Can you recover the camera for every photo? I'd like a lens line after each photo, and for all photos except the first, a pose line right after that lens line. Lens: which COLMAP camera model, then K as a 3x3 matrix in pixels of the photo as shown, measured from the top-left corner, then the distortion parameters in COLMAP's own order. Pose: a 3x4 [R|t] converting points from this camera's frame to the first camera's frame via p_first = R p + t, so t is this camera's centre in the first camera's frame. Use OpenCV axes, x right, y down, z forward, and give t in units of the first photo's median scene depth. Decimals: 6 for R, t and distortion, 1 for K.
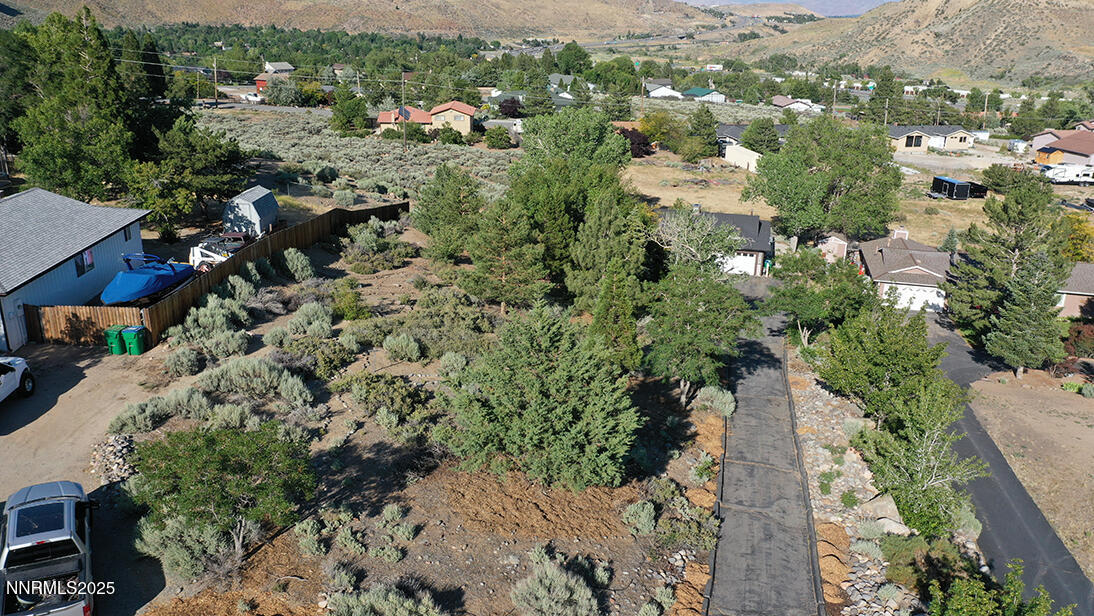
lens RADIAL K [[850.4, 0, 546.5], [0, 850.4, 300.7], [0, 0, 1]] dist [-0.008575, -0.001812]
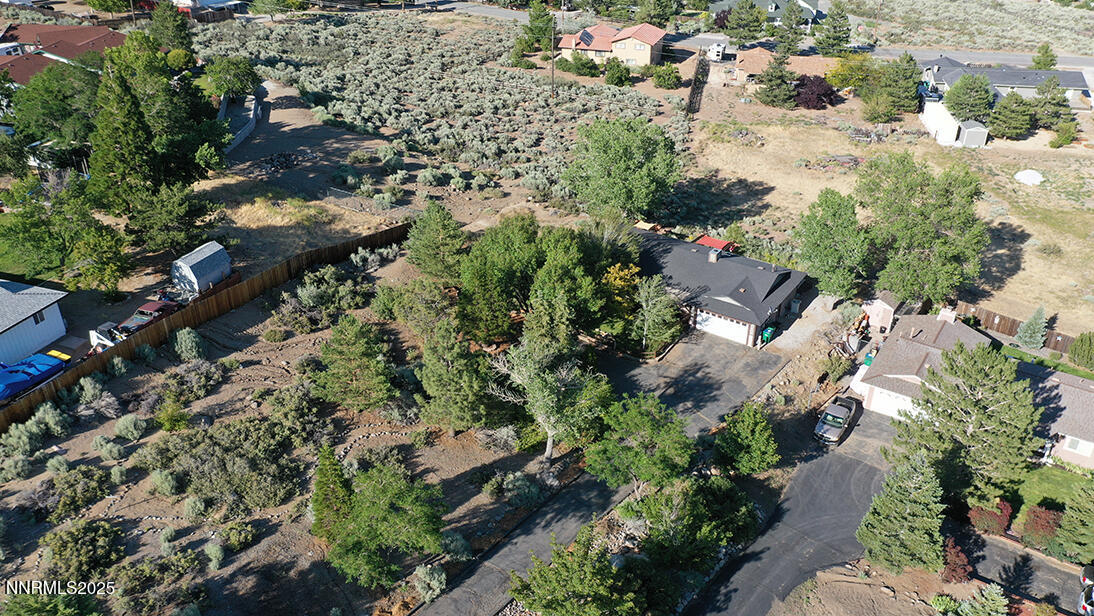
lens RADIAL K [[850.4, 0, 546.5], [0, 850.4, 300.7], [0, 0, 1]] dist [-0.008575, -0.001812]
pose [[0.934256, 0.153323, -0.321960, 0.139978], [-0.095261, 0.977345, 0.189004, -0.097784], [0.343645, -0.145907, 0.927696, 0.029970]]
